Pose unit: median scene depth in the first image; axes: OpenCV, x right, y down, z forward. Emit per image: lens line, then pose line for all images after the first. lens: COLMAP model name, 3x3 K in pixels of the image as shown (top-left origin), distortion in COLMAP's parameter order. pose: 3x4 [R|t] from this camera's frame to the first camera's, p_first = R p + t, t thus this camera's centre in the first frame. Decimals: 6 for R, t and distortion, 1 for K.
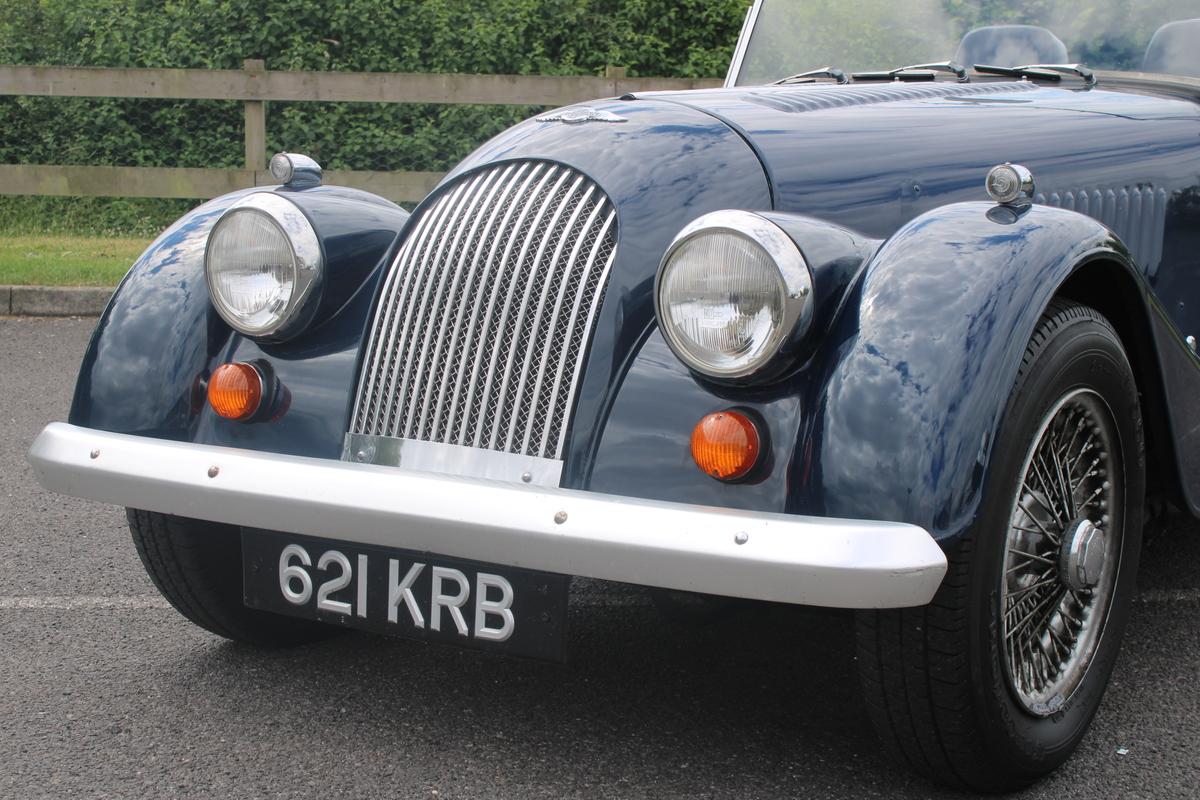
lens RADIAL K [[1926.5, 0, 600.0], [0, 1926.5, 400.0], [0, 0, 1]] dist [-0.009444, 0.069148]
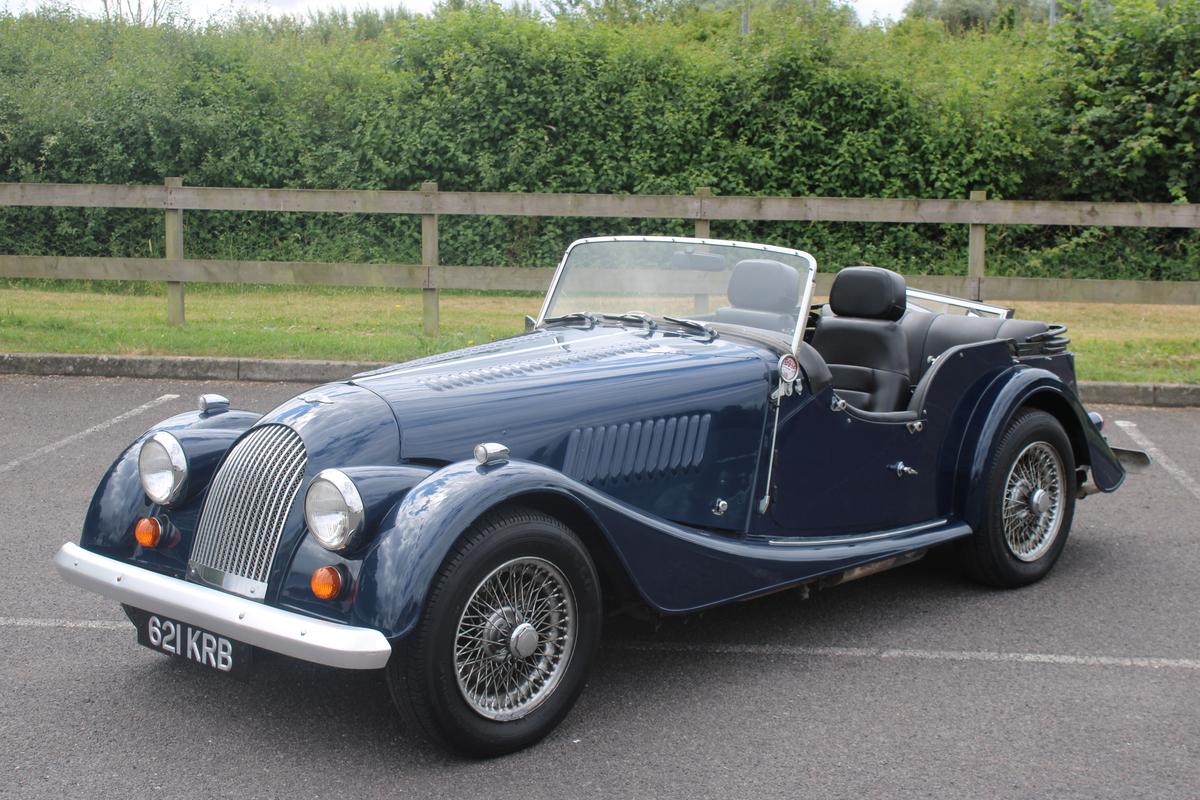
lens RADIAL K [[1816.7, 0, 600.0], [0, 1816.7, 400.0], [0, 0, 1]] dist [-0.026570, 0.177220]
pose [[0.982300, 0.022162, -0.185997, 0.110993], [-0.019276, 0.999664, 0.017310, -0.033145], [0.186318, -0.013418, 0.982398, -0.134556]]
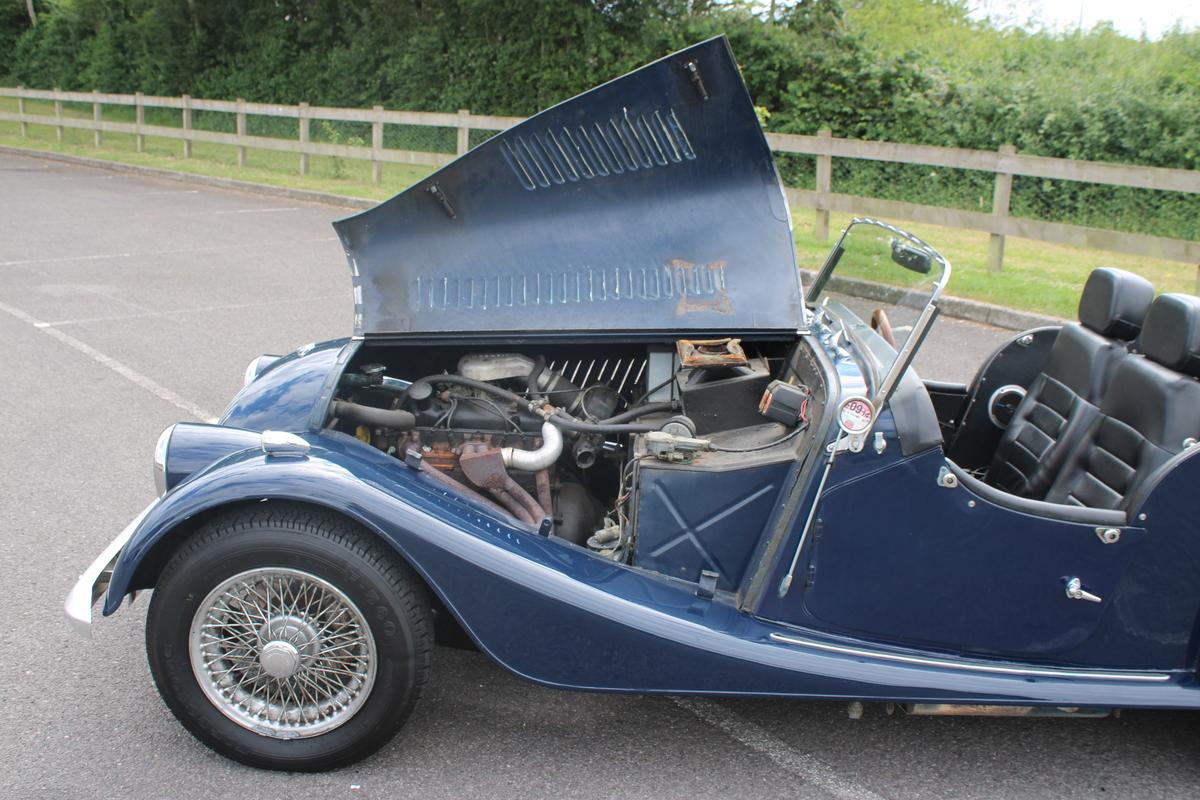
lens RADIAL K [[1223.0, 0, 600.0], [0, 1223.0, 400.0], [0, 0, 1]] dist [-0.080686, 0.011272]
pose [[0.532105, 0.211629, -0.819803, 0.208154], [-0.133235, 0.977124, 0.165763, -0.061341], [0.836130, 0.021023, 0.548129, 0.105669]]
